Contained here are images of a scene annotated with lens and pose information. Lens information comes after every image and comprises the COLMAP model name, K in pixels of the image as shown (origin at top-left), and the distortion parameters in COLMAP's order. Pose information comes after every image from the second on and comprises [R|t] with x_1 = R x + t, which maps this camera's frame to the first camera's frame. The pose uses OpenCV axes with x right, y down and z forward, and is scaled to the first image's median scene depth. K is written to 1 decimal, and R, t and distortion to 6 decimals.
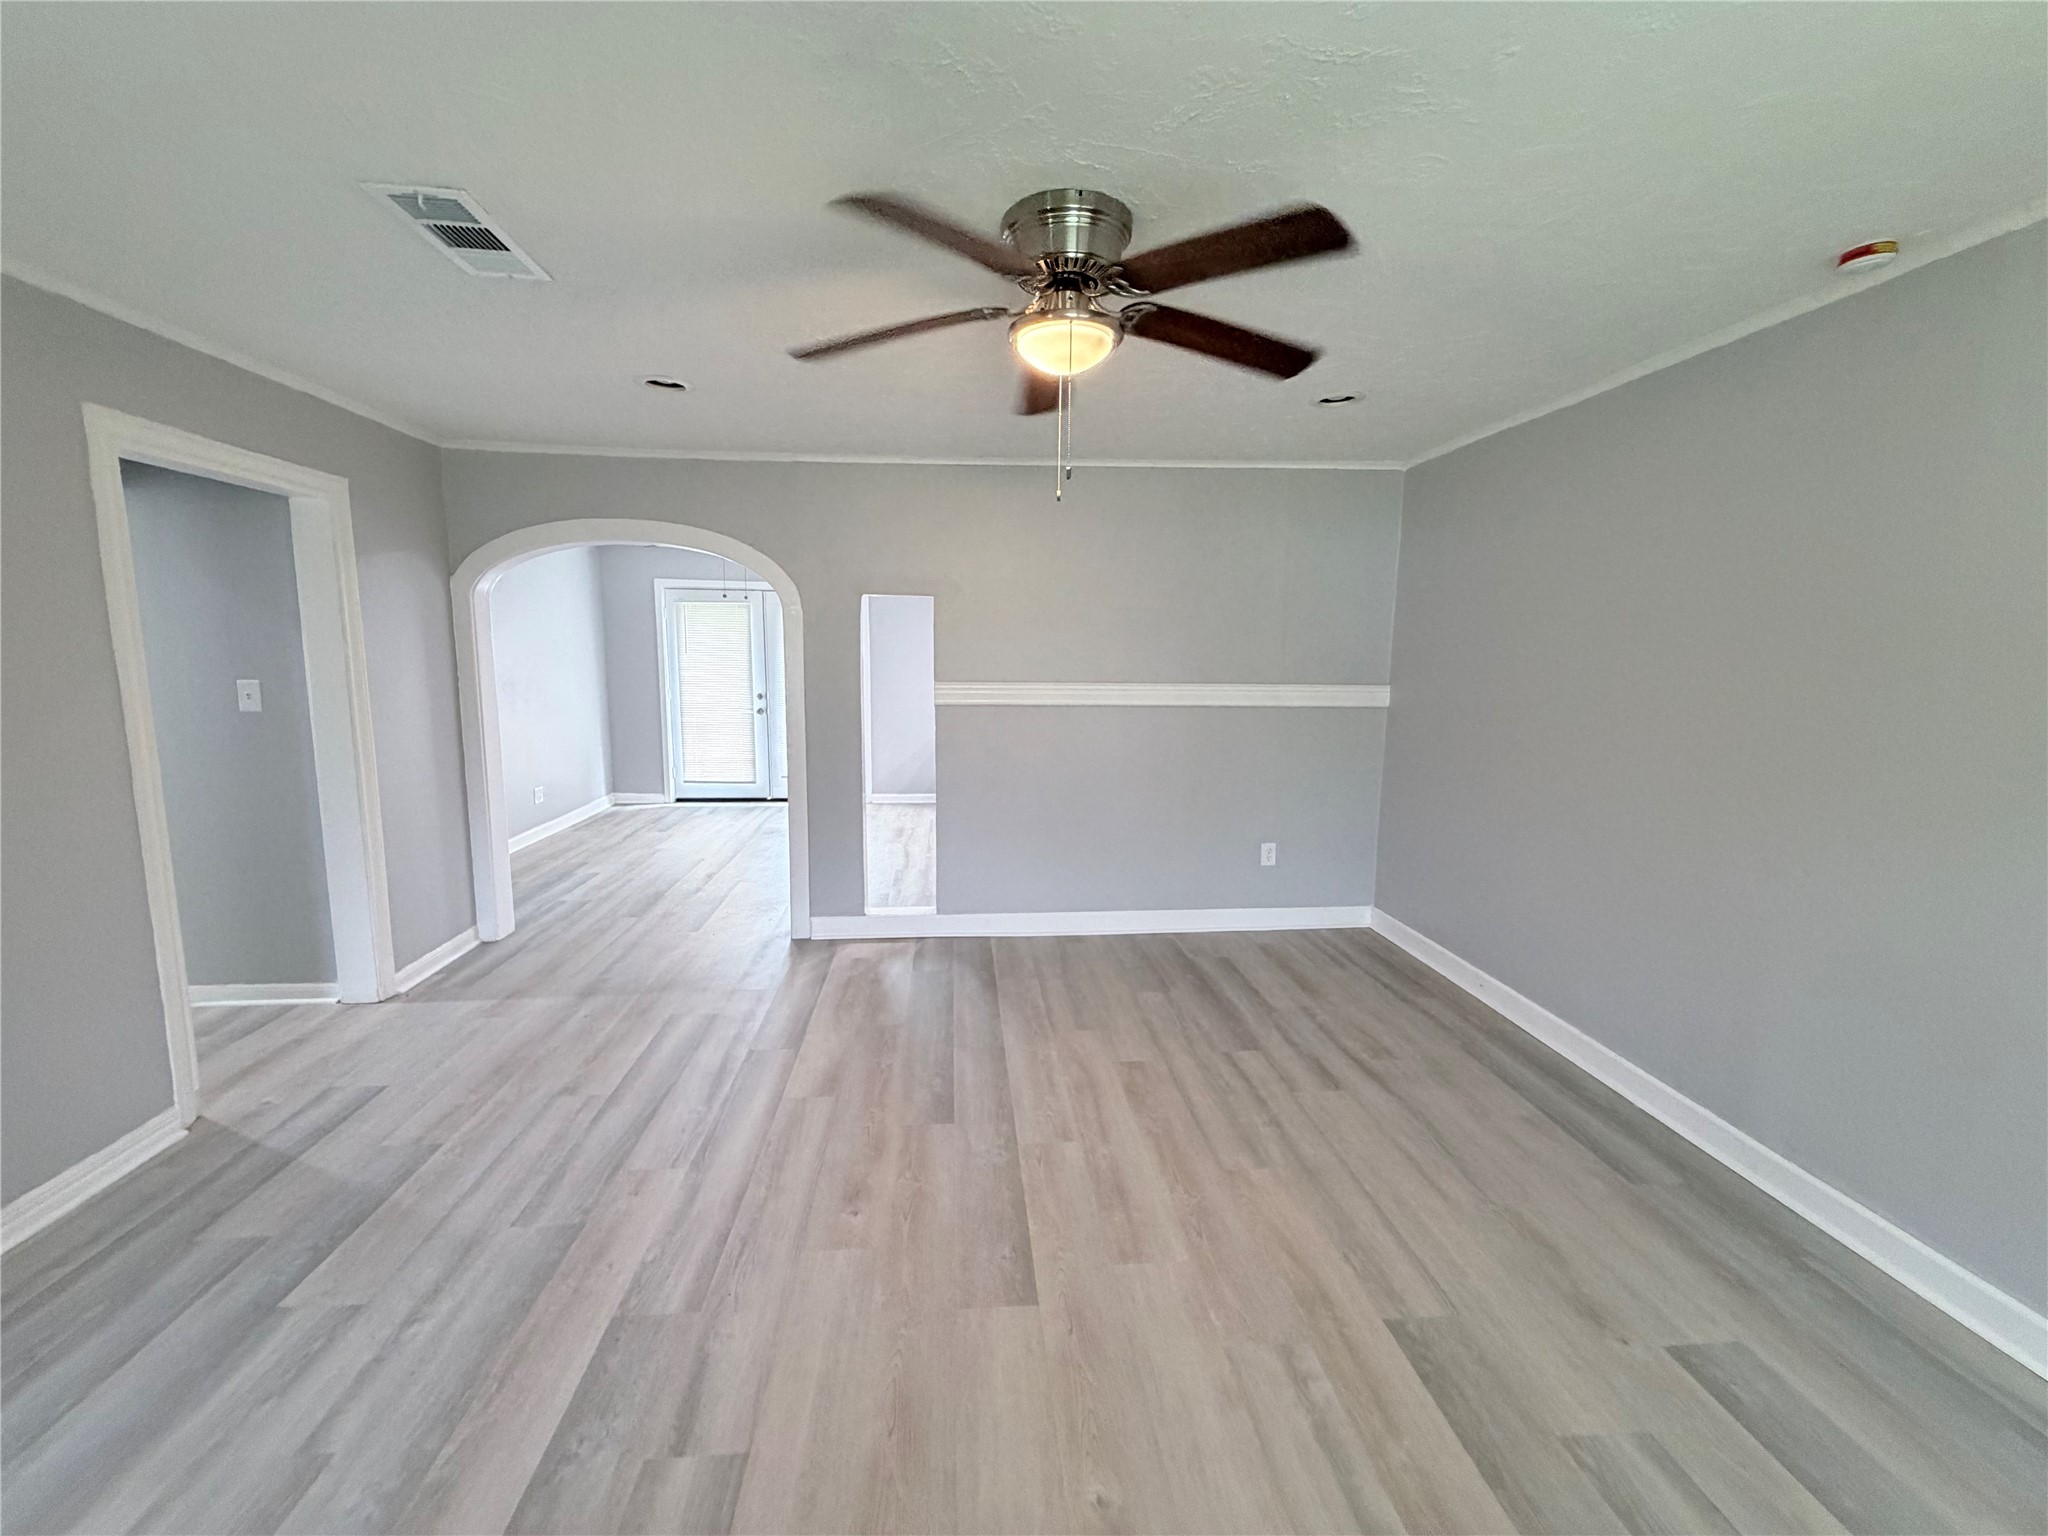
lens RADIAL K [[816.1, 0, 1016.1], [0, 816.1, 765.3], [0, 0, 1]] dist [0.000435, -0.000154]
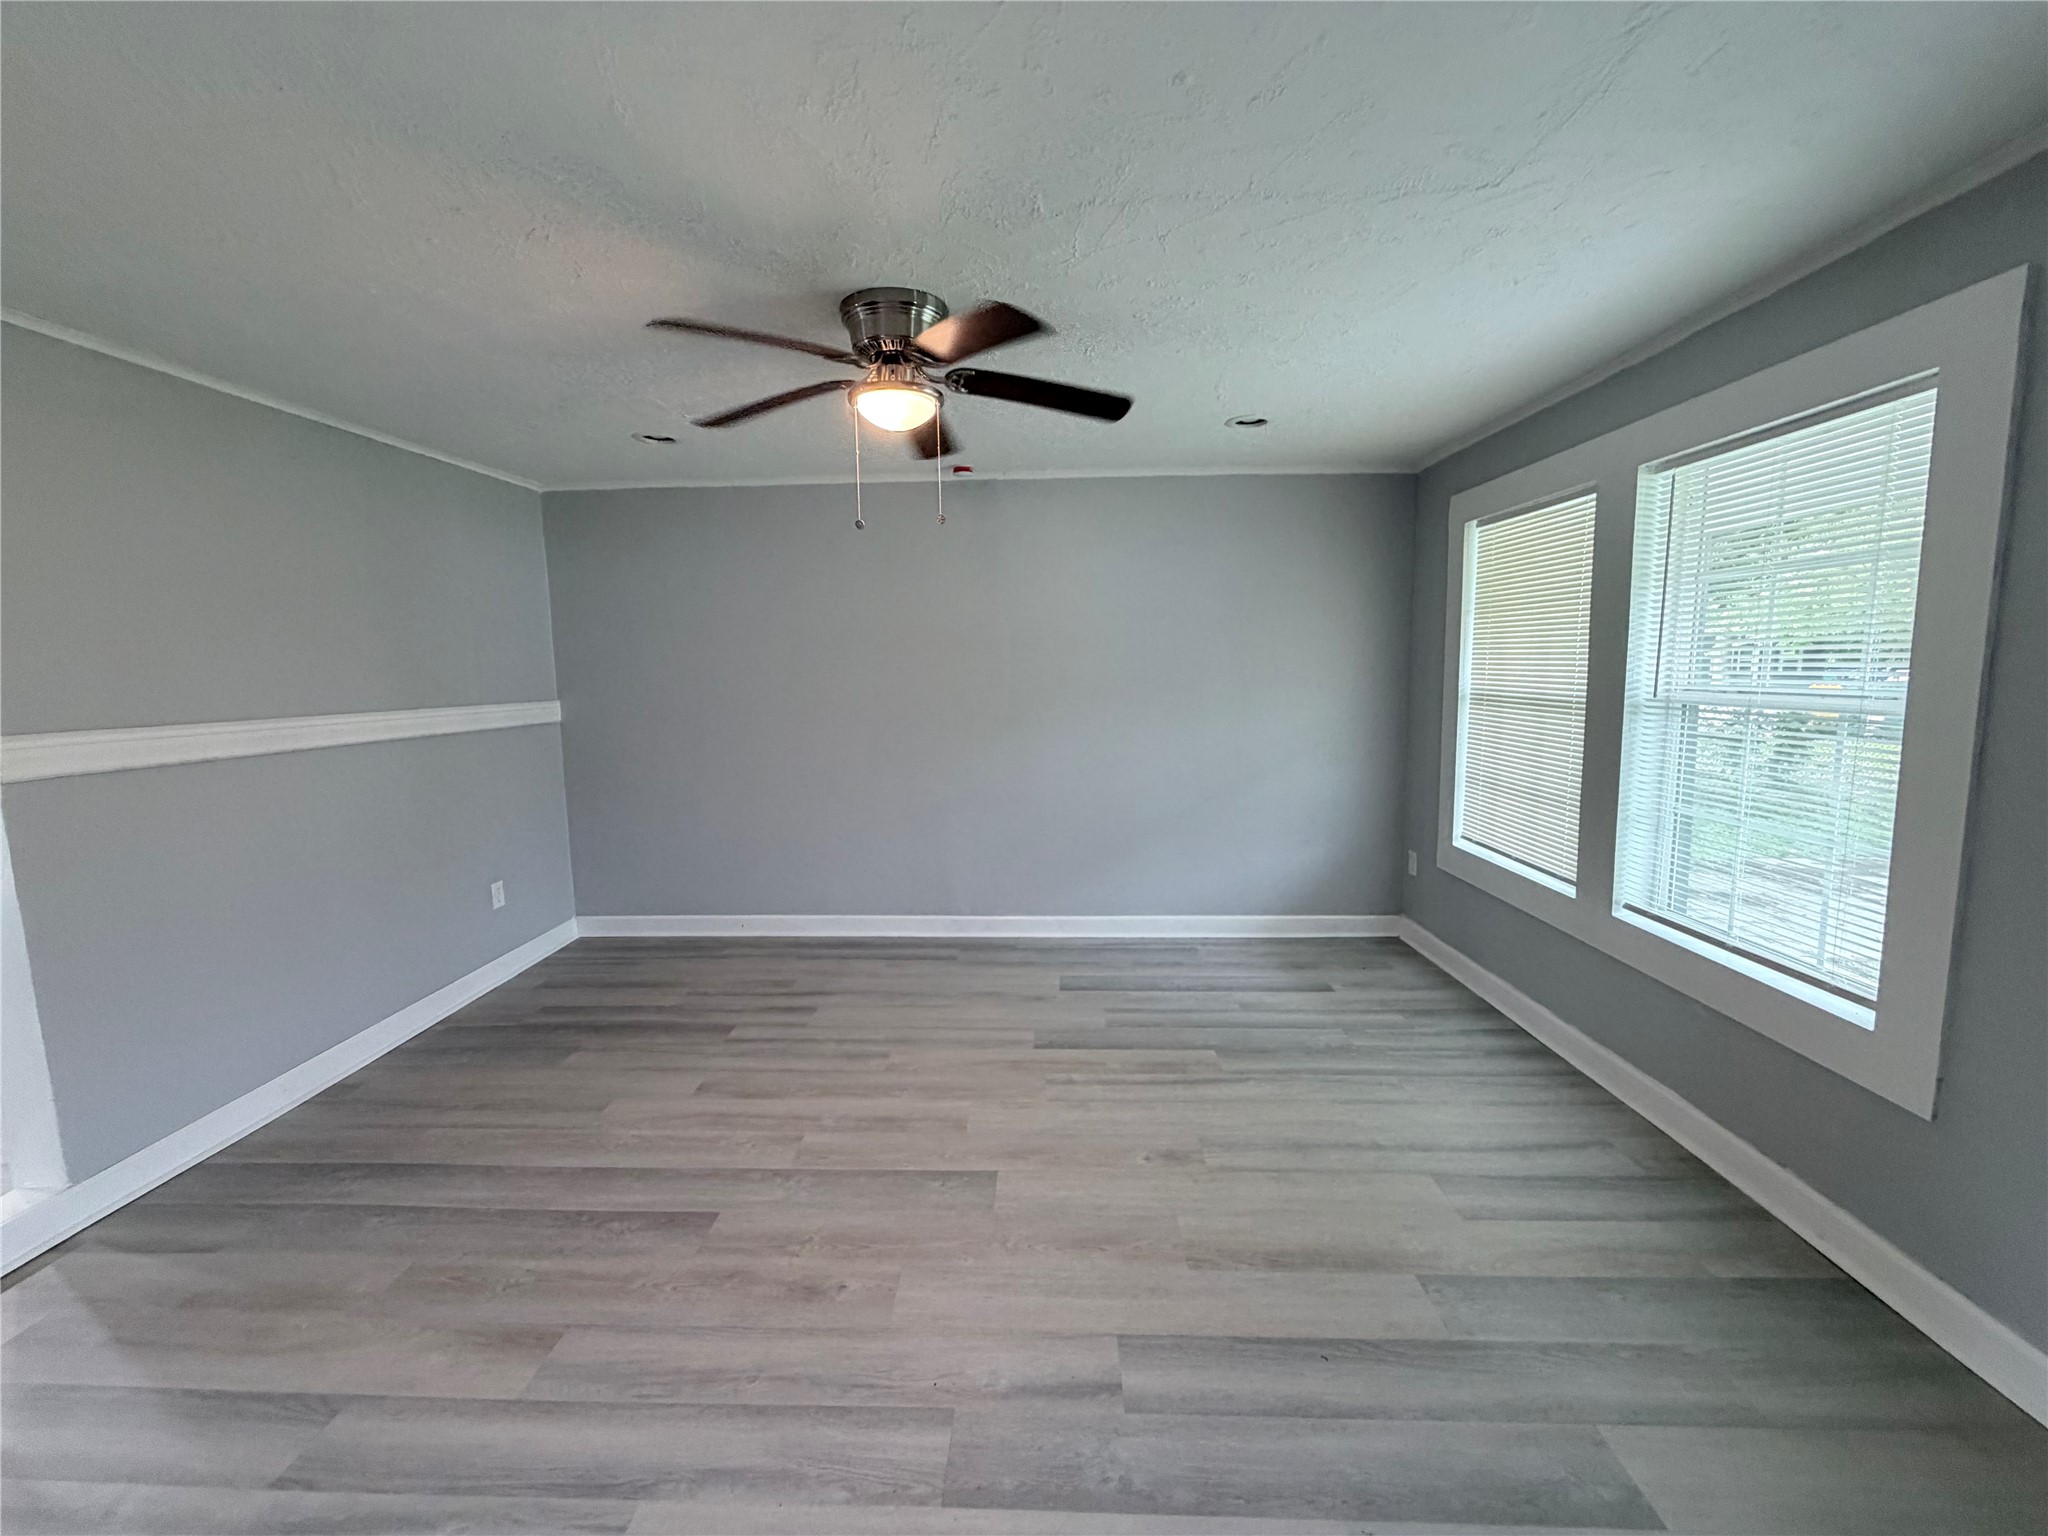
lens RADIAL K [[816.1, 0, 1016.1], [0, 816.1, 765.3], [0, 0, 1]] dist [0.000435, -0.000154]
pose [[0.115252, -0.128830, 0.984947, -0.823960], [0.152888, 0.982039, 0.110560, -0.071316], [-0.981500, 0.137845, 0.132878, 0.513029]]
